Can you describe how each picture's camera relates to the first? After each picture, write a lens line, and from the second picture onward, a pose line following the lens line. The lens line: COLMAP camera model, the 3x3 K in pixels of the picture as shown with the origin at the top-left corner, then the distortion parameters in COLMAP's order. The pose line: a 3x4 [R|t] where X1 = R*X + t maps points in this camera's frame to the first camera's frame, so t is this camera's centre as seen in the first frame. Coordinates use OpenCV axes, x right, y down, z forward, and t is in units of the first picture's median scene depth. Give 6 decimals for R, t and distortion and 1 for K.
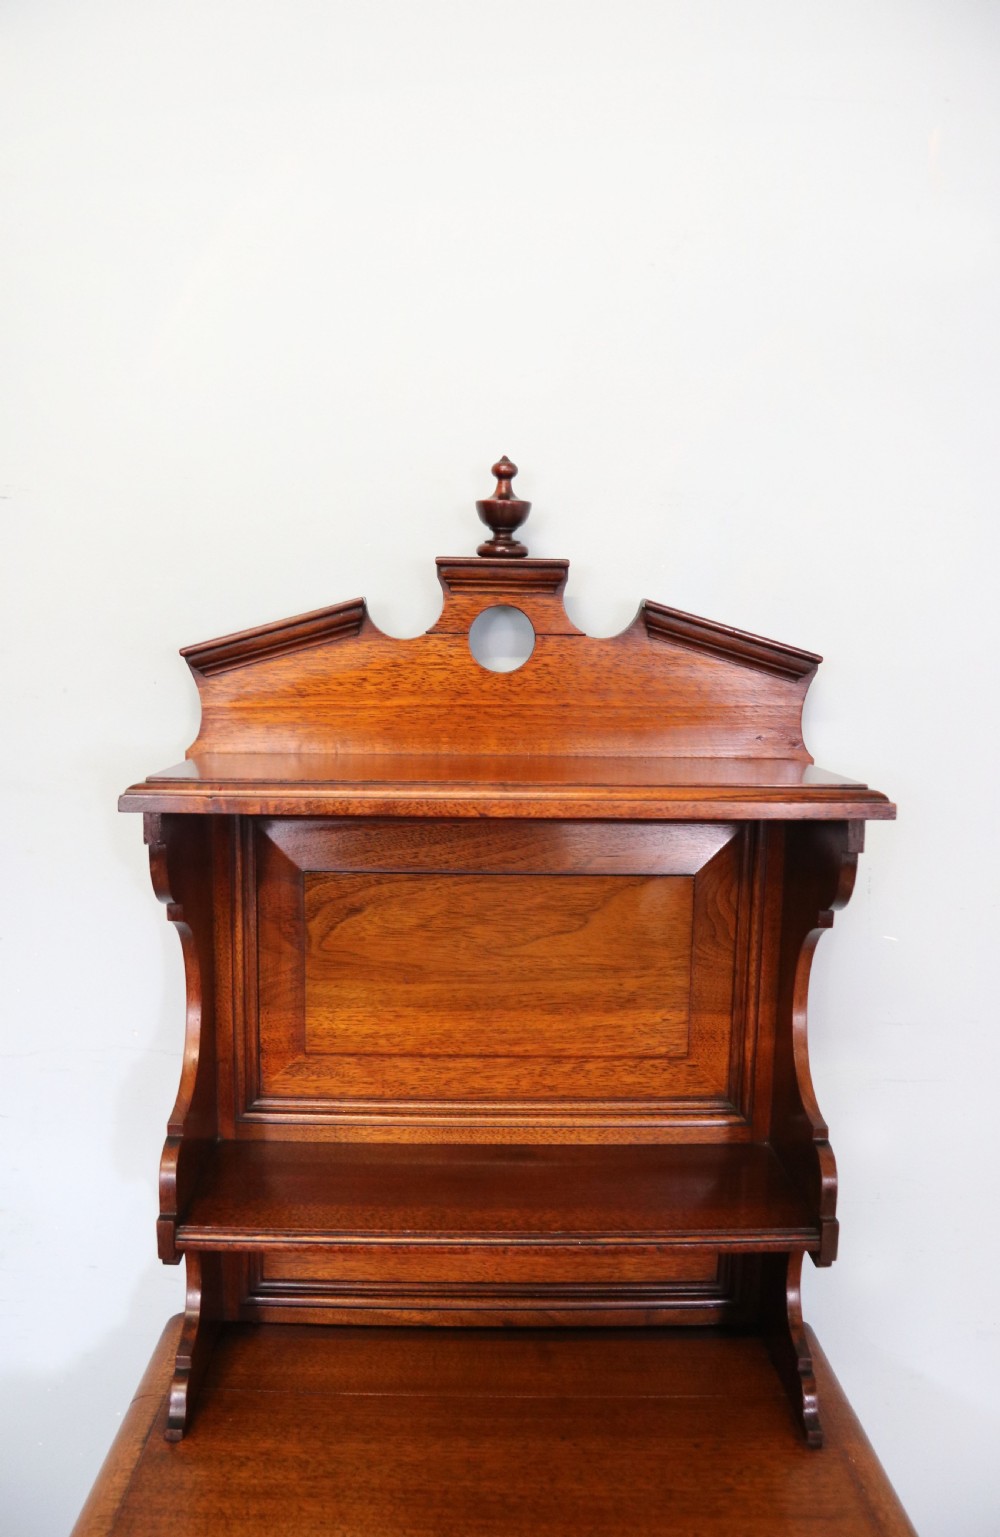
lens RADIAL K [[1211.4, 0, 487.4], [0, 1211.4, 757.6], [0, 0, 1]] dist [-0.175637, 0.096154]
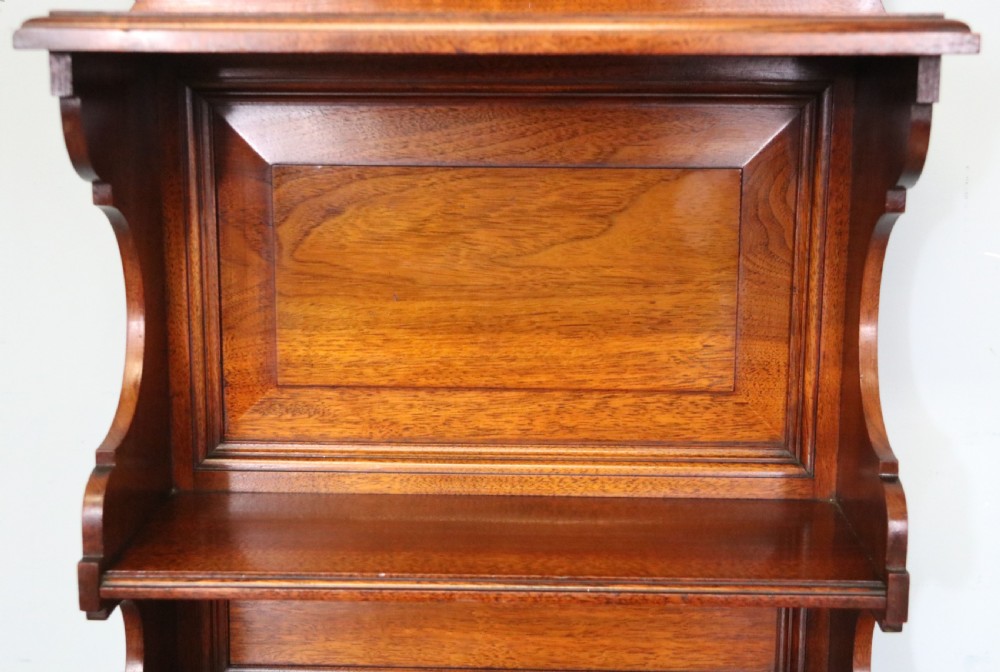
lens RADIAL K [[1395.2, 0, 530.4], [0, 1395.2, 325.4], [0, 0, 1]] dist [0.020928, 0.000000]
pose [[0.999243, 0.001115, -0.038879, 0.064201], [0.002530, 0.995610, 0.093567, 0.114098], [0.038812, -0.093595, 0.994854, 0.032683]]
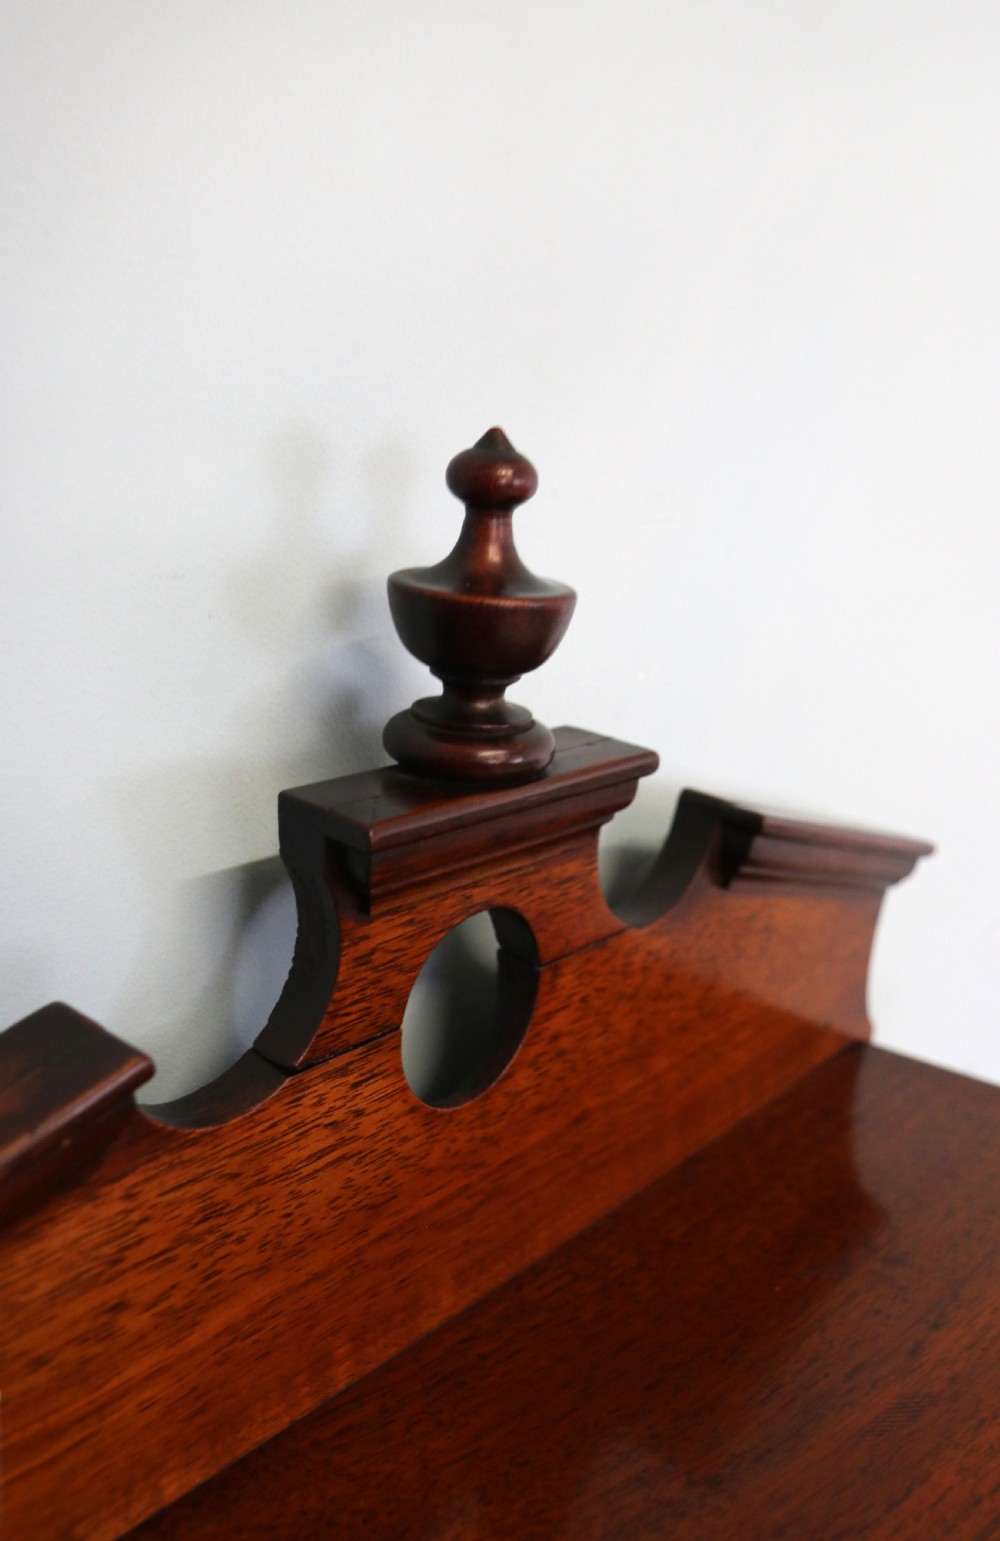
lens RADIAL K [[1393.0, 0, 498.1], [0, 1393.0, 778.3], [0, 0, 1]] dist [-0.106156, 0.045591]
pose [[0.663967, -0.187687, 0.723824, -0.234535], [0.044112, 0.976133, 0.212646, -0.230986], [-0.746460, -0.109261, 0.656399, 0.738593]]
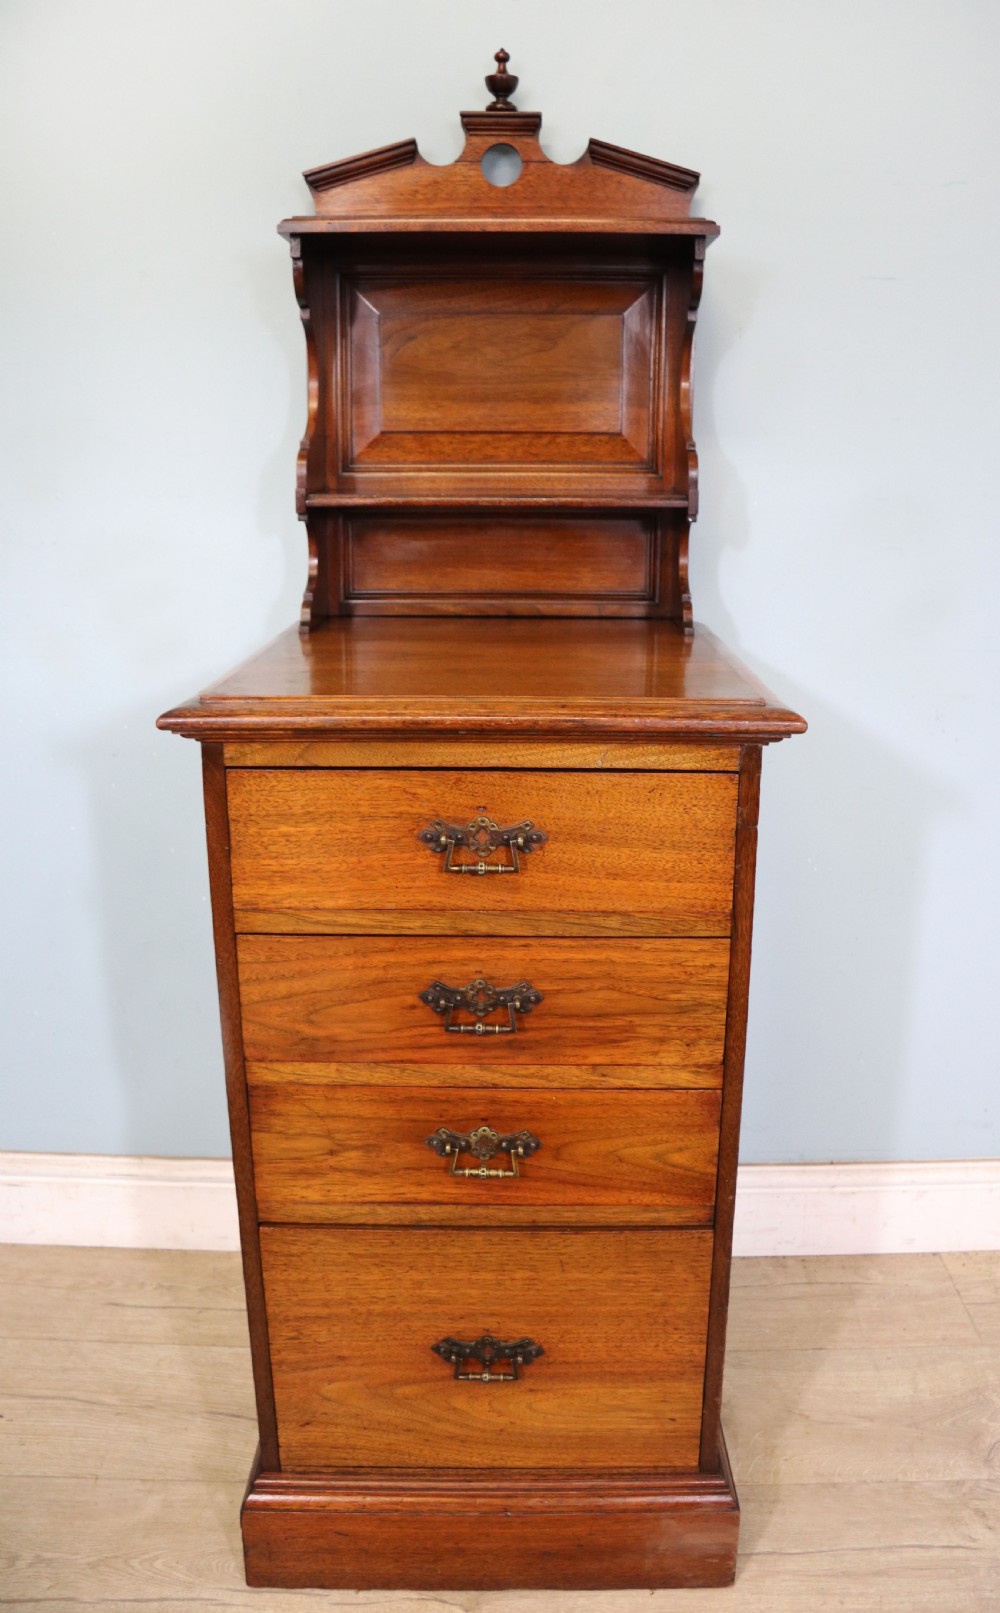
lens RADIAL K [[1254.3, 0, 560.2], [0, 1254.3, 771.6], [0, 0, 1]] dist [-0.175692, 0.097537]
pose [[0.999946, -0.006098, 0.008454, 0.070507], [0.004608, 0.986082, 0.166198, 0.423918], [-0.009350, -0.166150, 0.986056, -0.708227]]
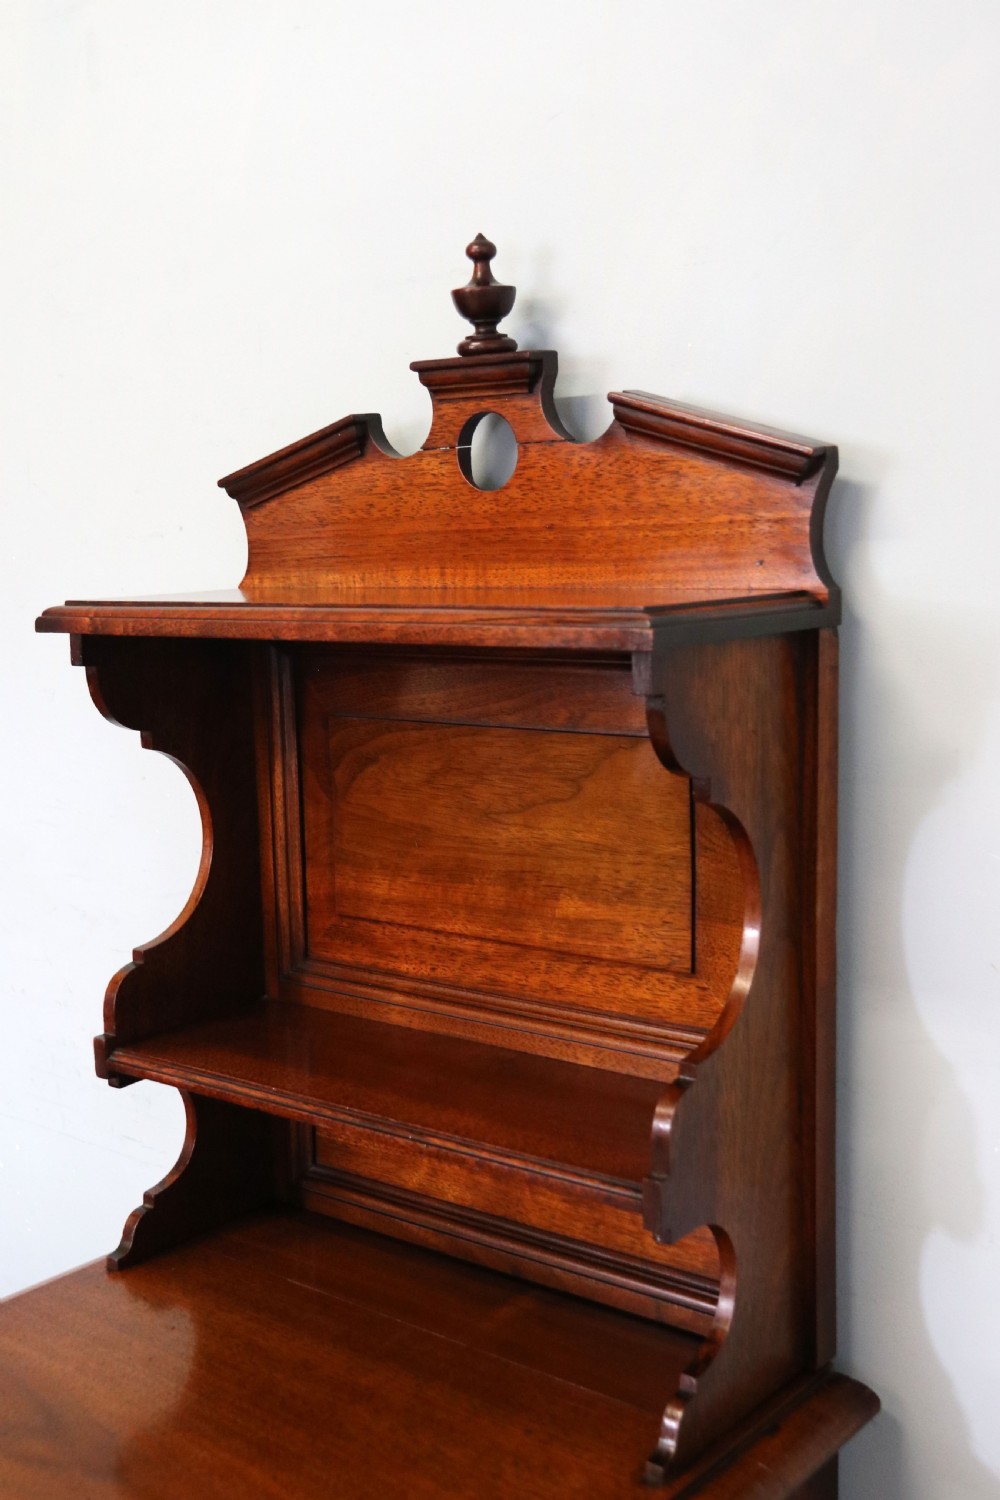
lens RADIAL K [[1727.2, 0, 479.9], [0, 1727.2, 749.5], [0, 0, 1]] dist [-0.033389, 0.000000]
pose [[0.771543, 0.052008, -0.634048, 0.775581], [-0.021914, 0.998234, 0.055215, 0.044440], [0.635800, -0.028707, 0.771320, 0.044372]]
